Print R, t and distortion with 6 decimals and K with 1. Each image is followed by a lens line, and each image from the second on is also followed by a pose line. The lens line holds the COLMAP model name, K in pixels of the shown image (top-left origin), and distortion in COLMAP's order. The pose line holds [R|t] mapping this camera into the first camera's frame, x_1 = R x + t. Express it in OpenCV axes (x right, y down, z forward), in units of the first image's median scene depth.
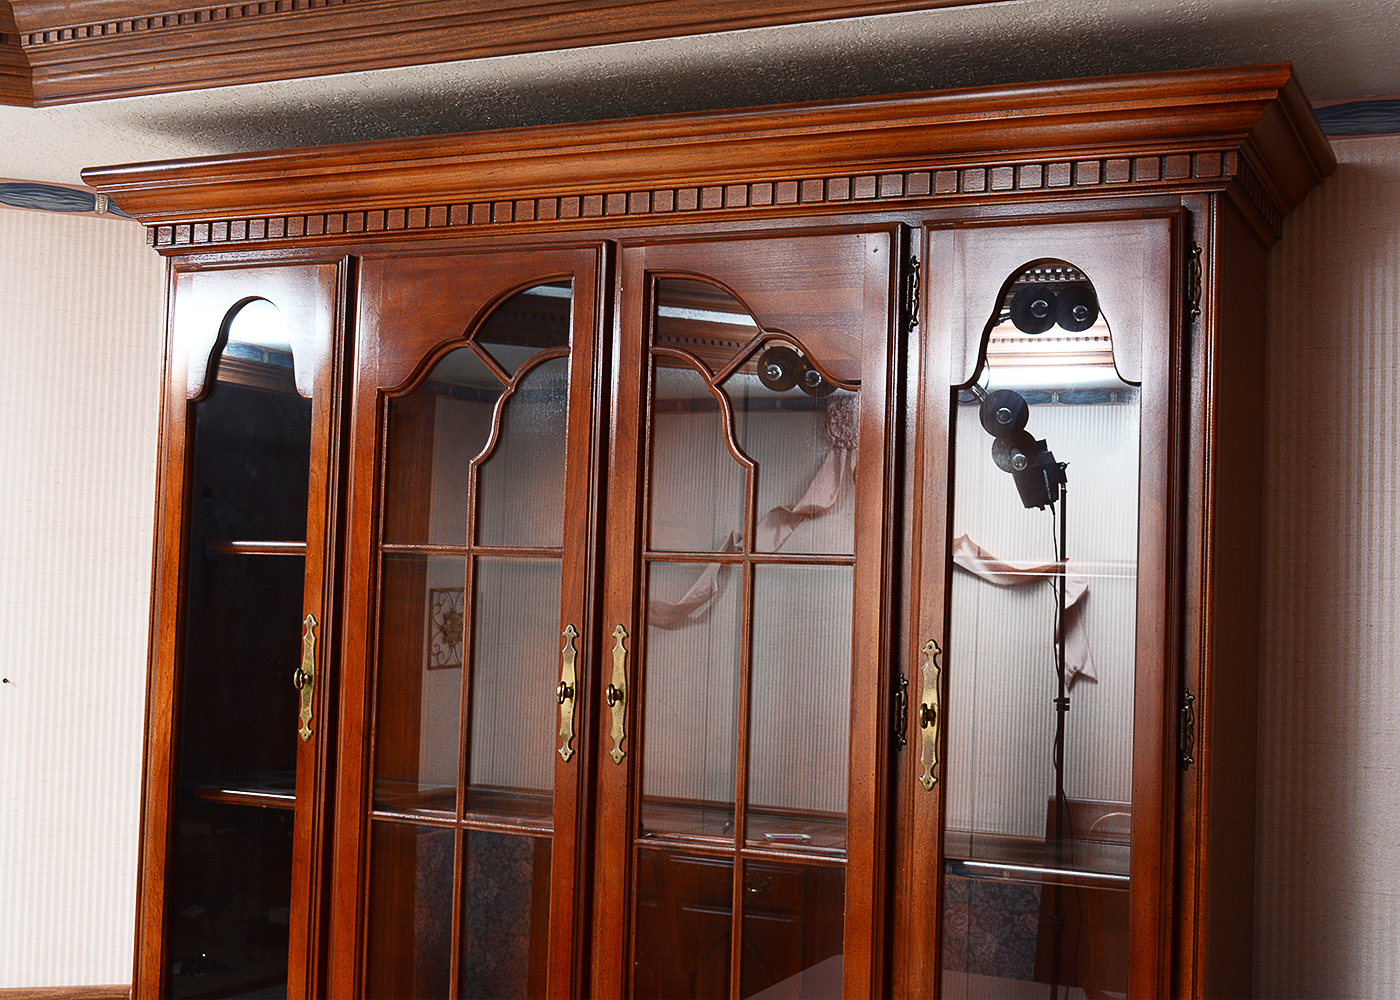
lens RADIAL K [[1826.9, 0, 701.5], [0, 1826.9, 500.3], [0, 0, 1]] dist [0.009839, 0.000000]
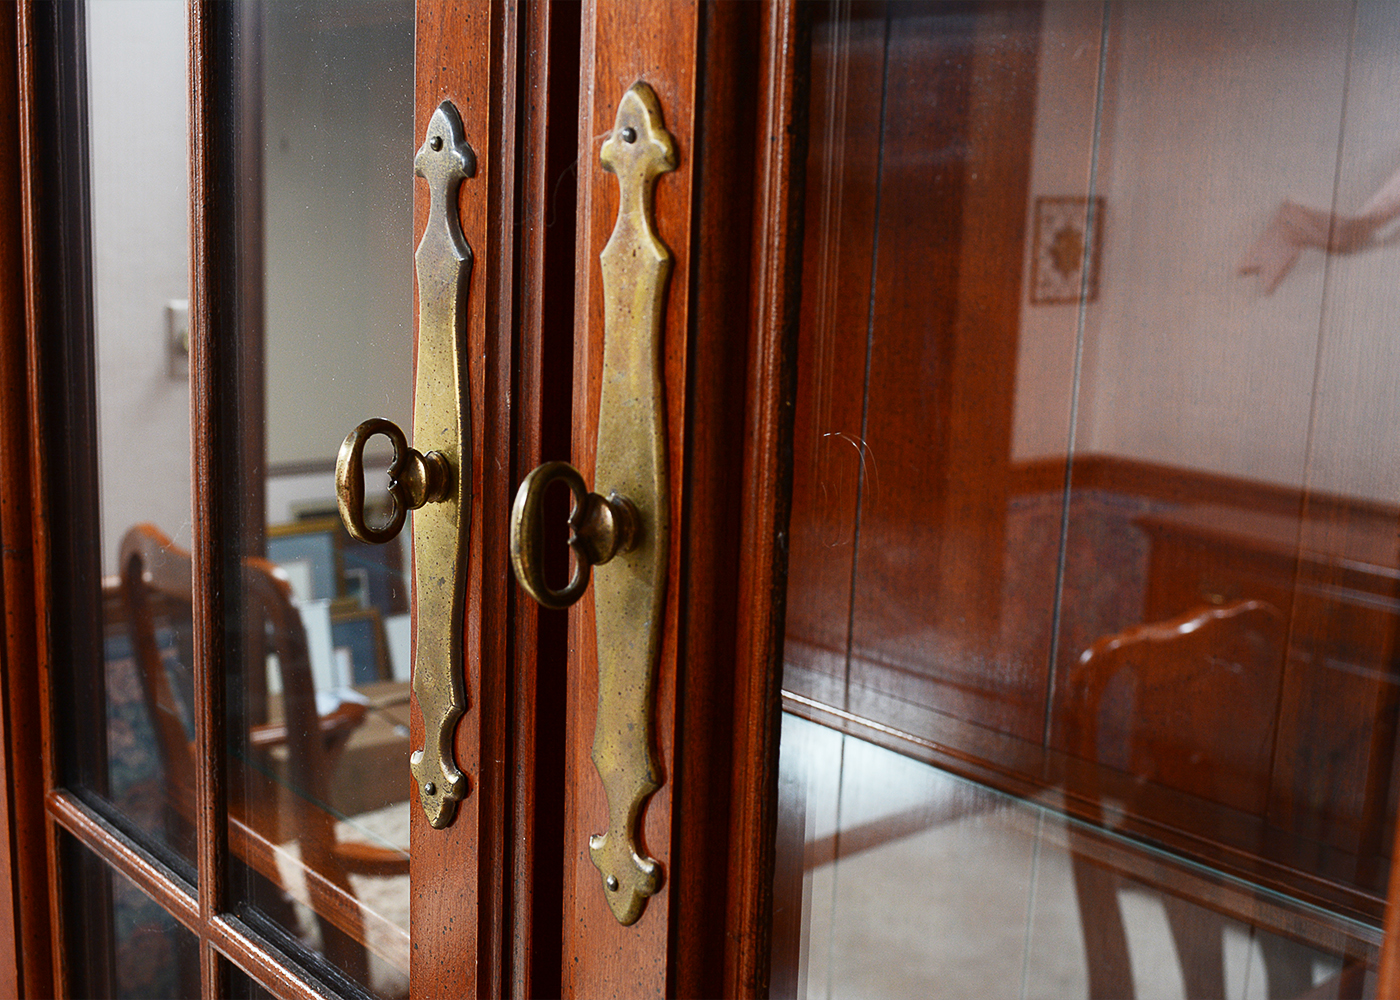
lens RADIAL K [[1687.5, 0, 698.4], [0, 1687.5, 499.2], [0, 0, 1]] dist [-0.050186, 0.000000]
pose [[0.917167, 0.063145, -0.393468, 0.006474], [0.020569, 0.978549, 0.204986, 0.024479], [0.397972, -0.196100, 0.896194, 0.288135]]
